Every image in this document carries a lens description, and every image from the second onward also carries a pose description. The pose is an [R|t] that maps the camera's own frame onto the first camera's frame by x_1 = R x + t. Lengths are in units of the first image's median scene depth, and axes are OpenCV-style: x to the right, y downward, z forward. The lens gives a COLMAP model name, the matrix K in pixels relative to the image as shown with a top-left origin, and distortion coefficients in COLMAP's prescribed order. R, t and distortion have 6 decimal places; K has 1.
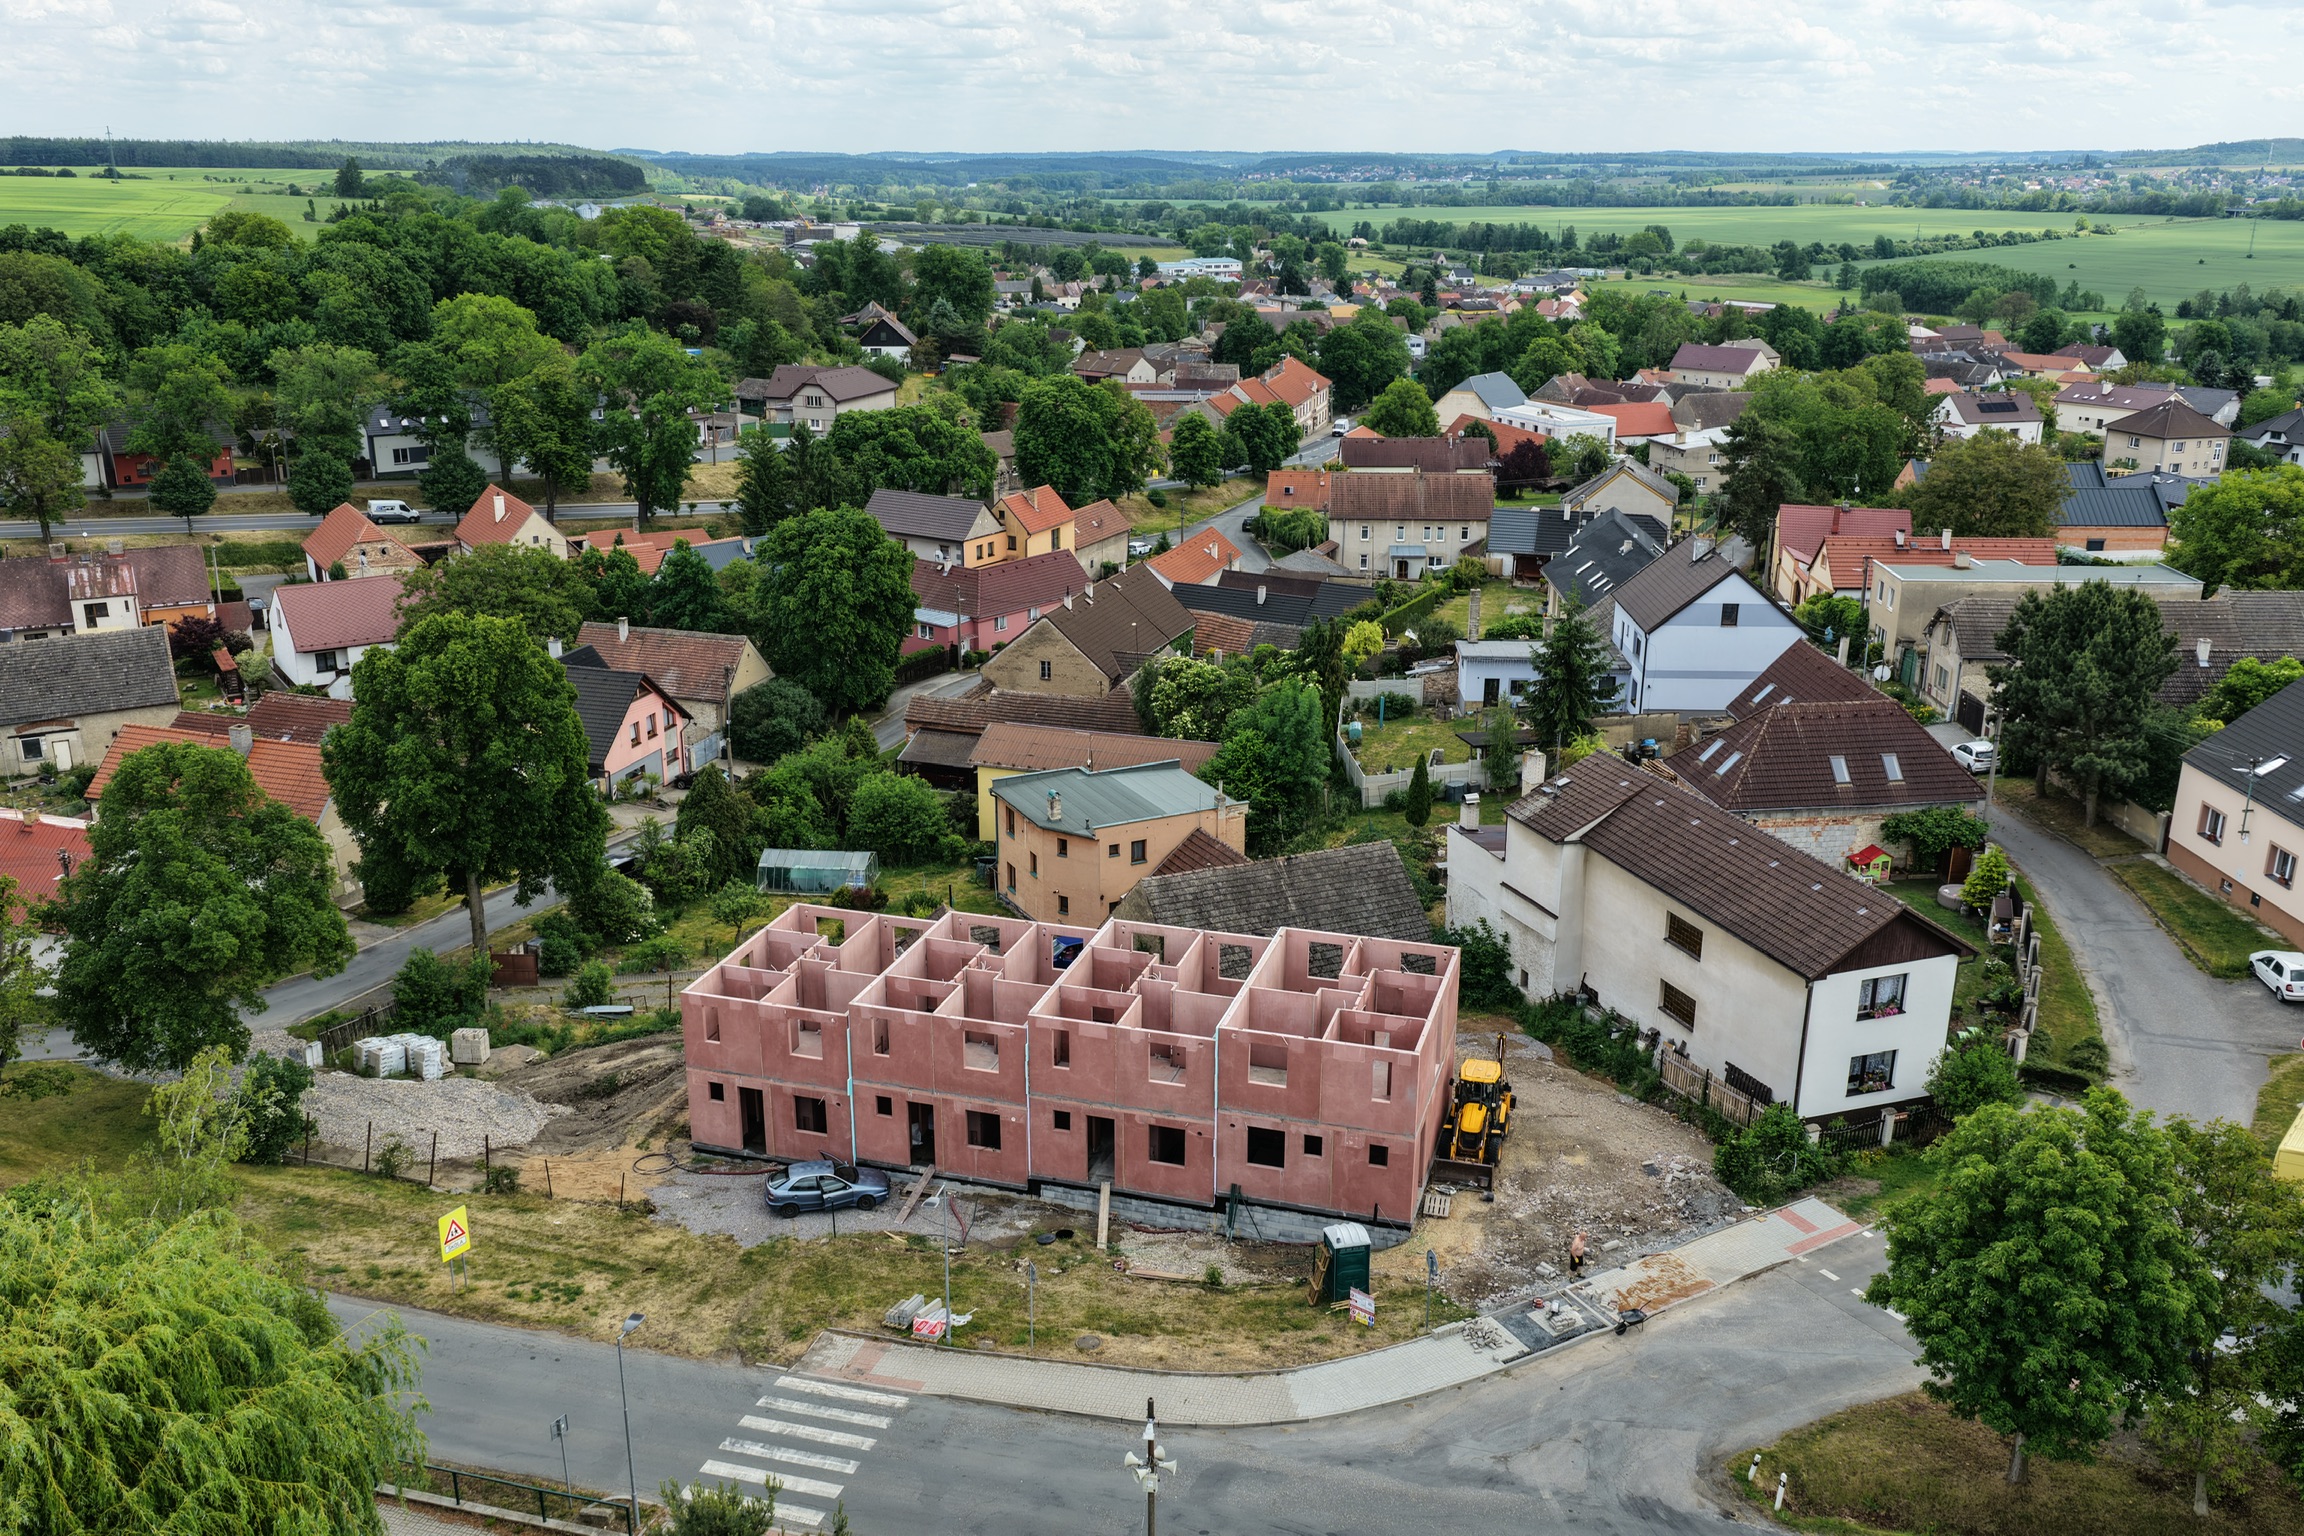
lens RADIAL K [[1894.7, 0, 1153.4], [0, 1894.7, 761.2], [0, 0, 1]] dist [-0.018575, 0.047427]
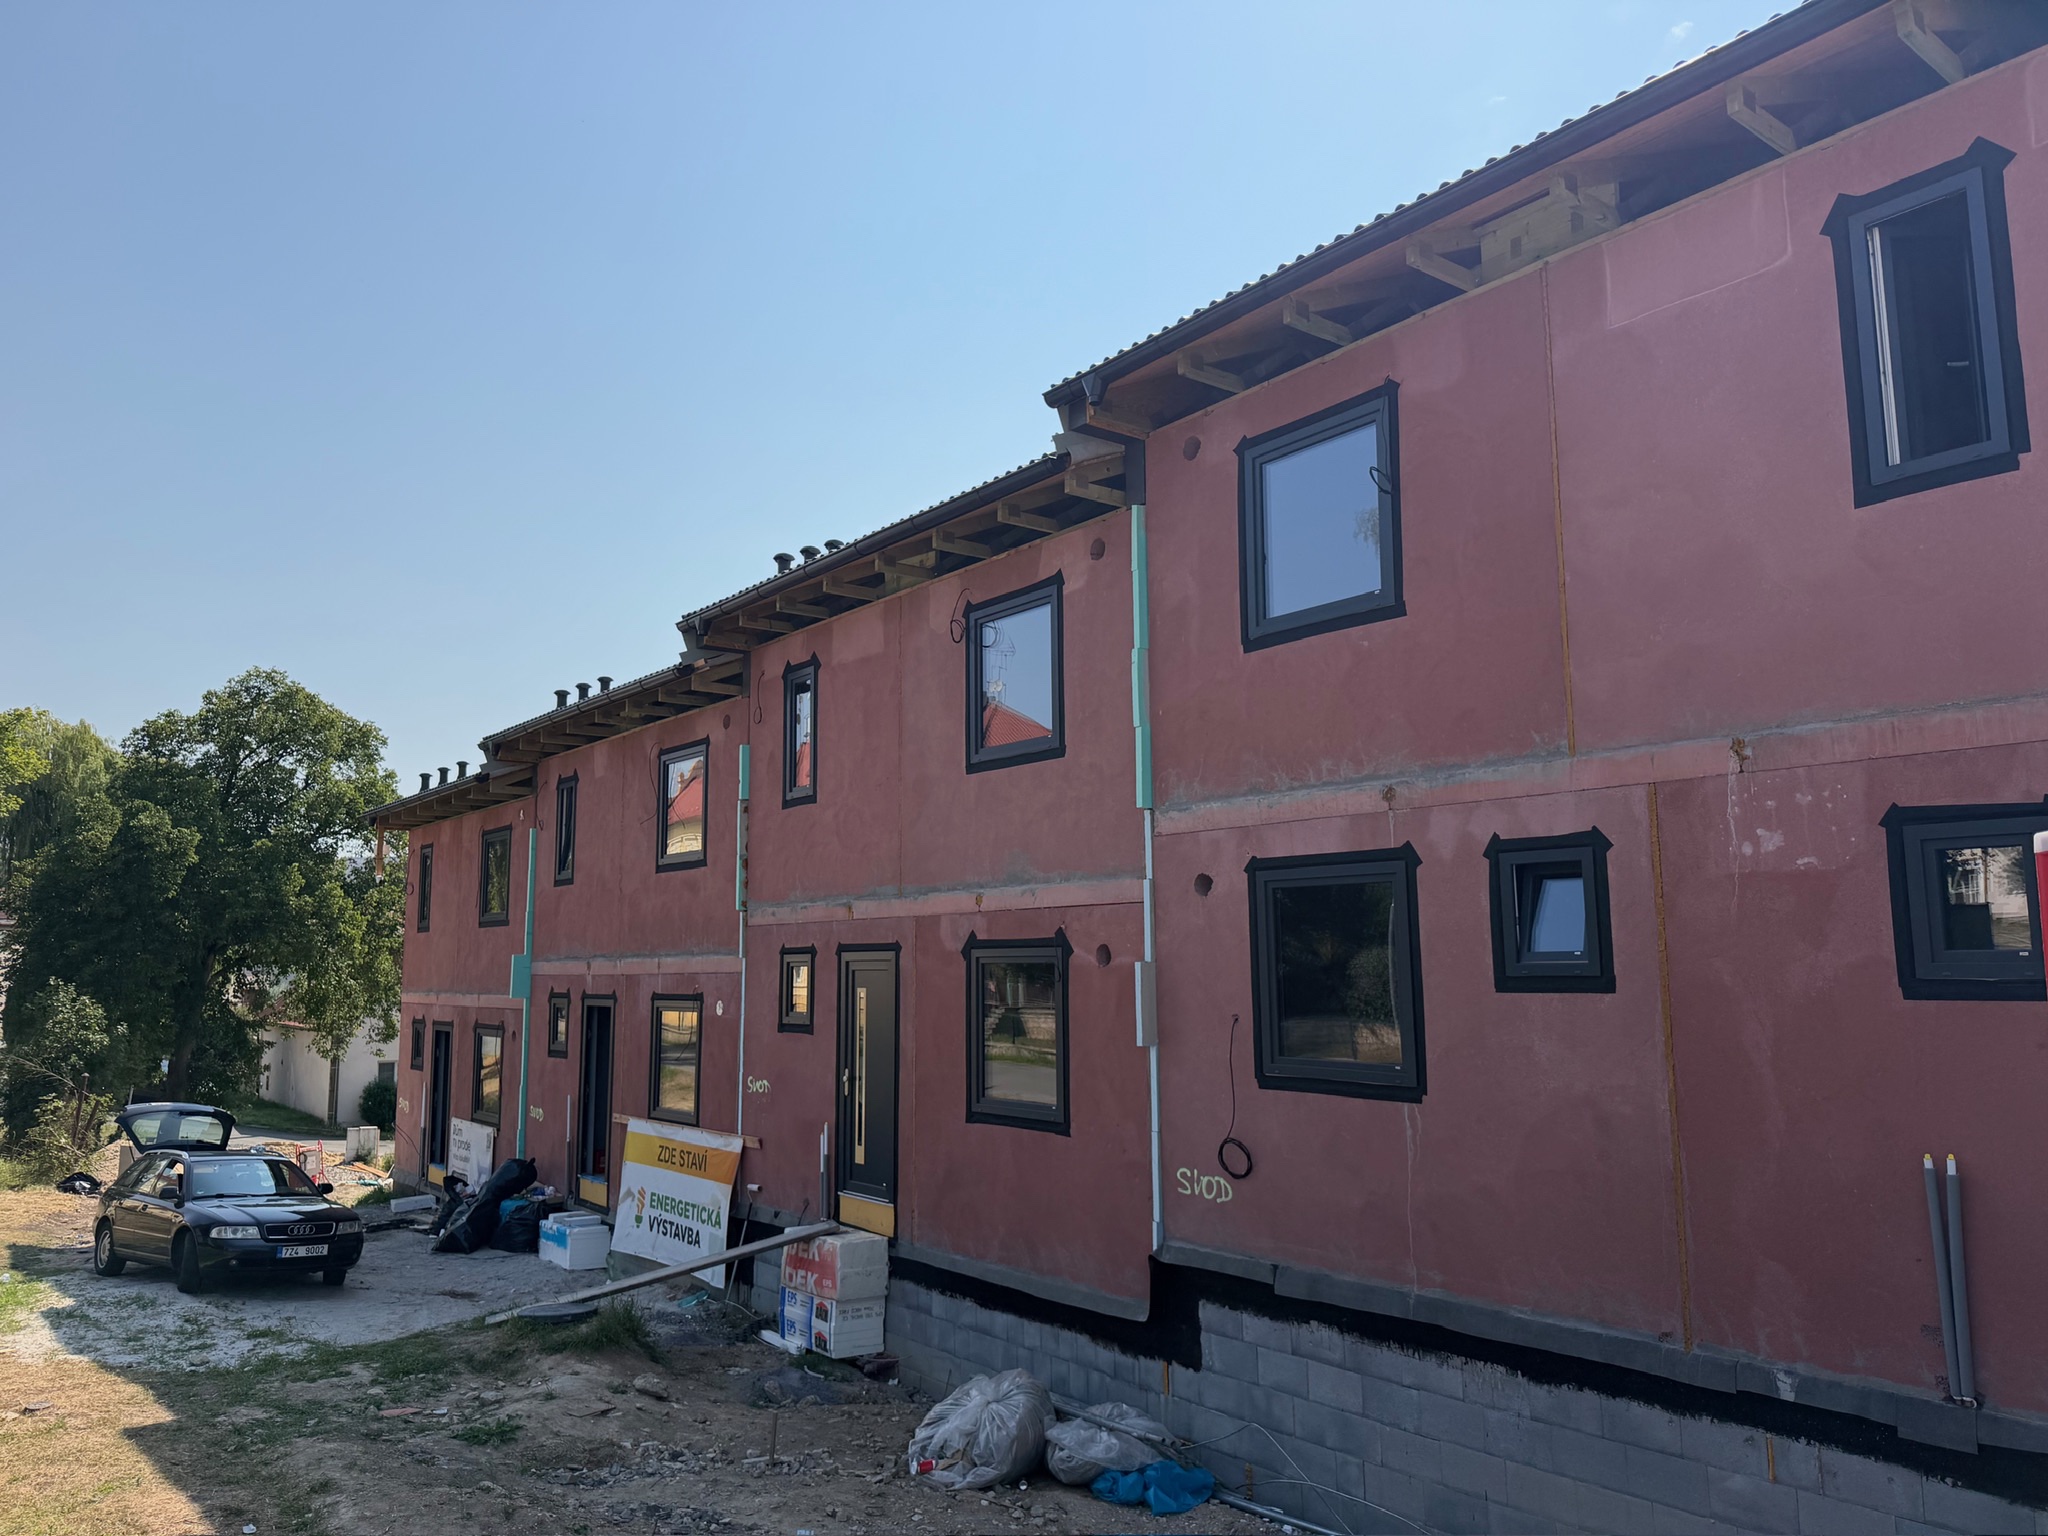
lens RADIAL K [[1433.0, 0, 1037.7], [0, 1433.0, 758.2], [0, 0, 1]] dist [0.088862, -0.081813]
pose [[0.823807, -0.092866, -0.559211, 0.092935], [-0.155967, 0.911284, -0.381098, 0.190165], [0.544991, 0.401170, 0.736238, 0.666889]]
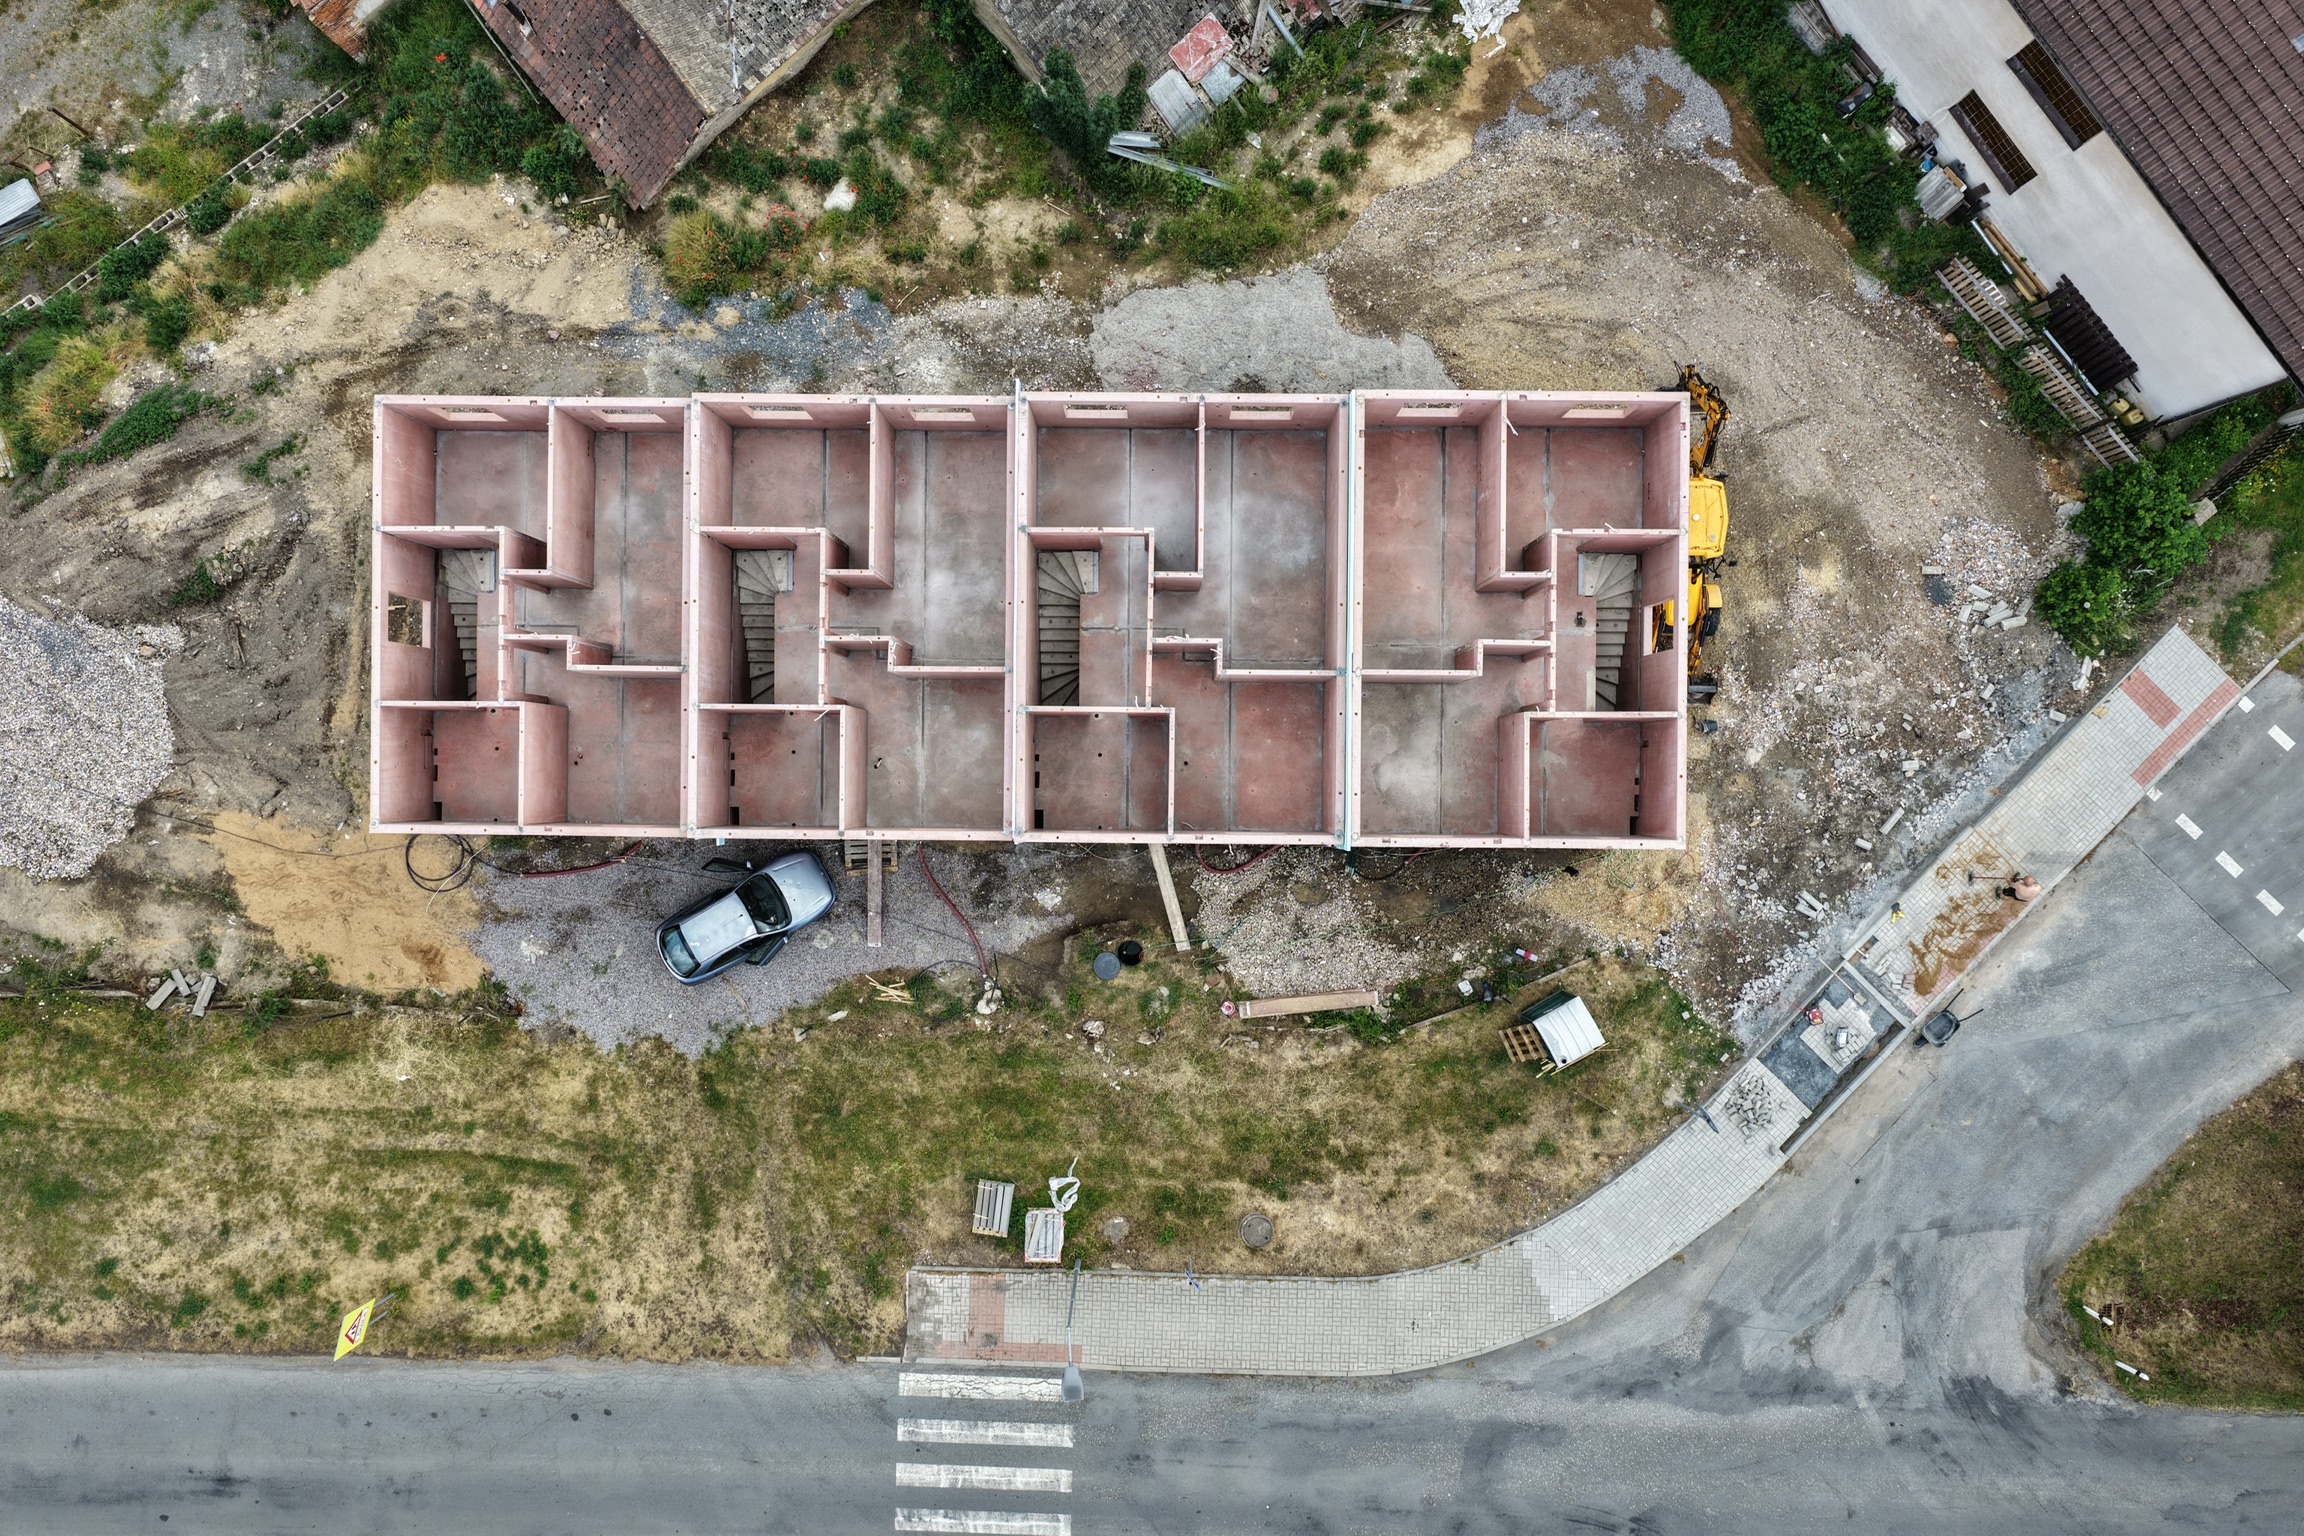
lens RADIAL K [[1894.7, 0, 1155.7], [0, 1894.7, 767.5], [0, 0, 1]] dist [-0.018575, 0.047427]
pose [[0.958588, -0.284687, -0.007918, -0.009511], [0.094502, 0.291732, 0.951820, -0.338836], [-0.268660, -0.913152, 0.306555, 0.653171]]
